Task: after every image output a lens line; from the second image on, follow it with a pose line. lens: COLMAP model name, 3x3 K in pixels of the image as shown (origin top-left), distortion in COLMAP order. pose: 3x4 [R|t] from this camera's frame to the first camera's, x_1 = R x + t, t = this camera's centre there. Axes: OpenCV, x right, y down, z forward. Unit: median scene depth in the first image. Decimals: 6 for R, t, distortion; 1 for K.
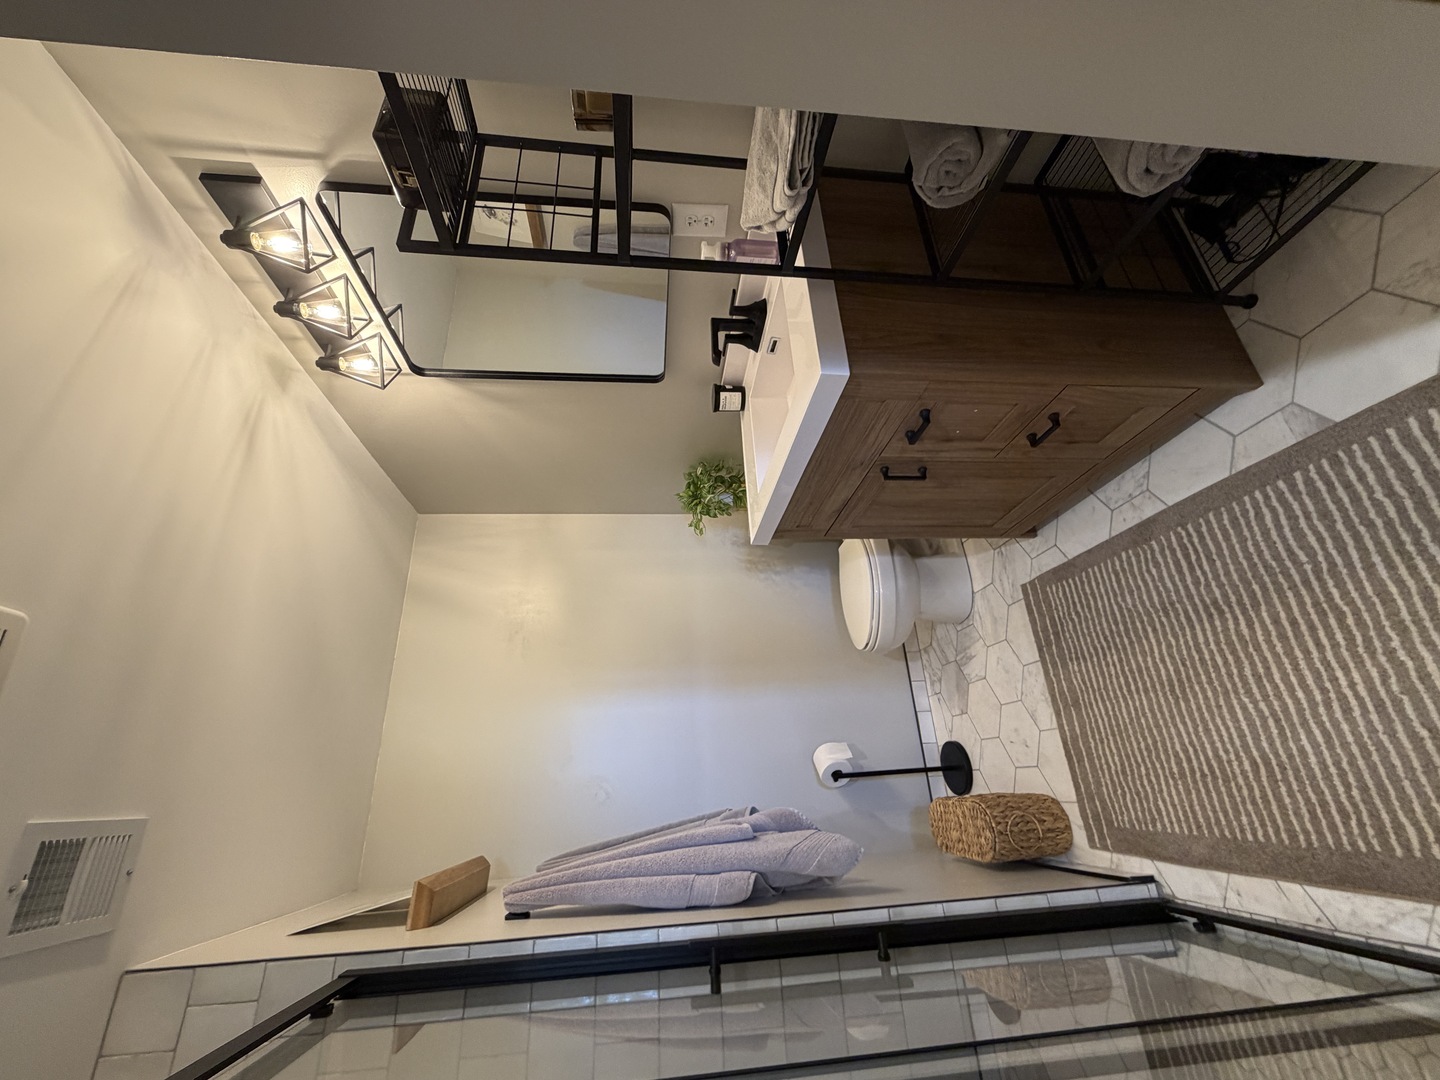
lens RADIAL K [[572.5, 0, 722.9], [0, 572.5, 531.2], [0, 0, 1]] dist [-0.000361, 0.000217]
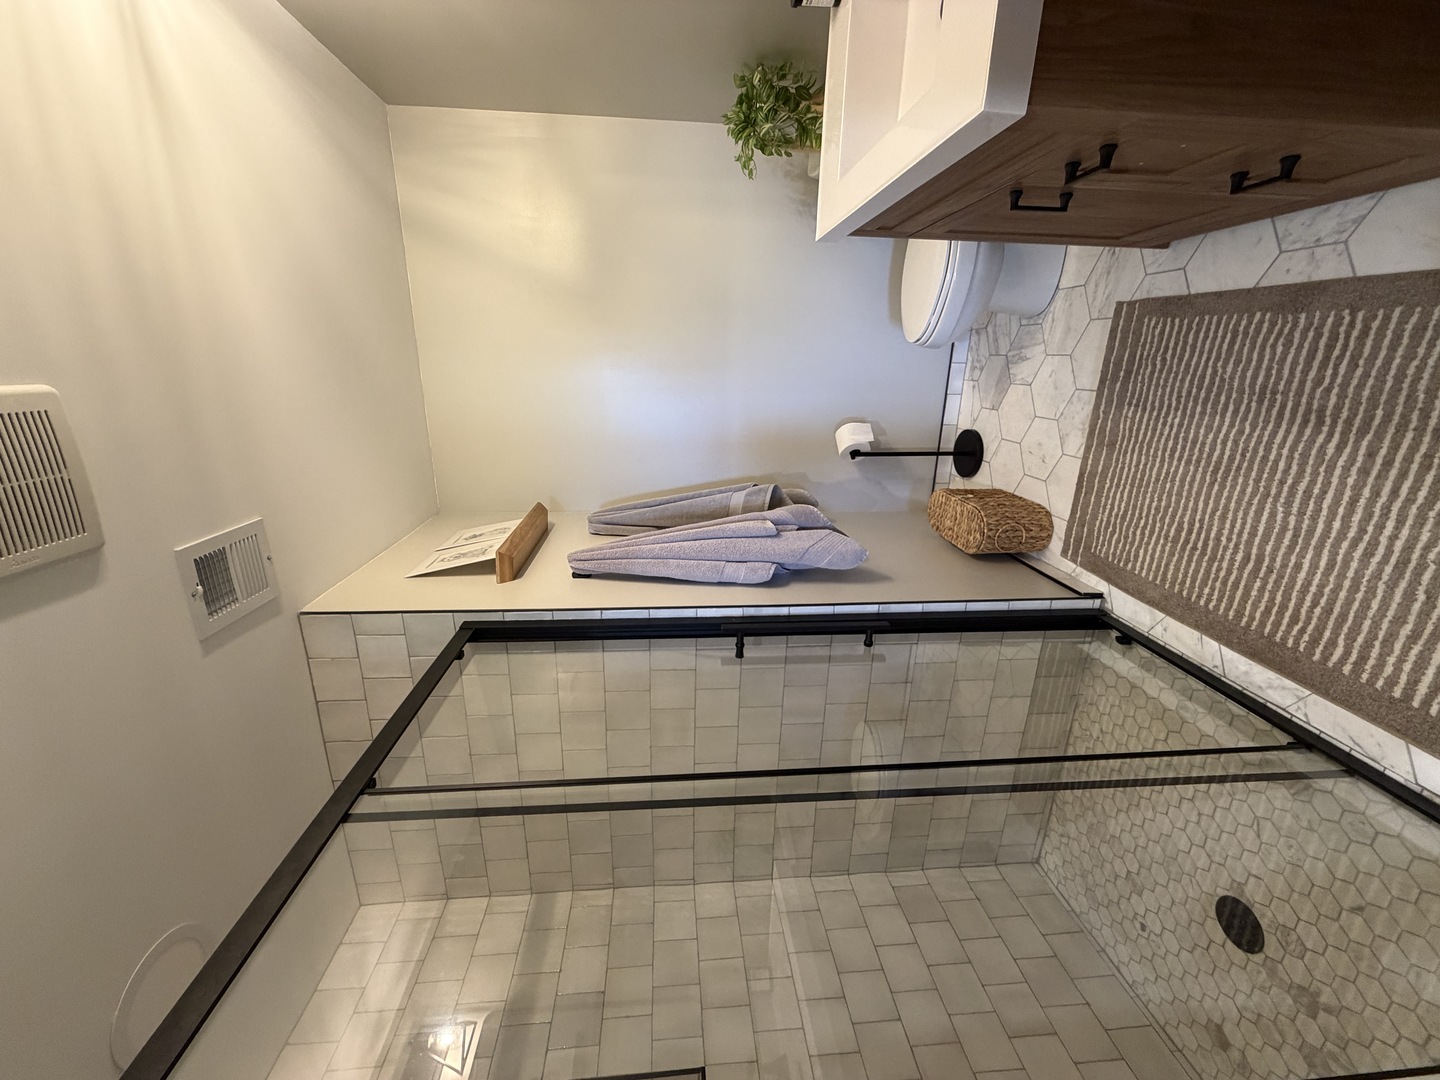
lens RADIAL K [[572.5, 0, 721.4], [0, 572.5, 535.1], [0, 0, 1]] dist [-0.000361, 0.000217]
pose [[0.996385, 0.084936, 0.001602, -0.064883], [-0.065751, 0.759111, 0.647632, -0.227291], [0.053791, -0.645396, 0.761952, 0.120134]]
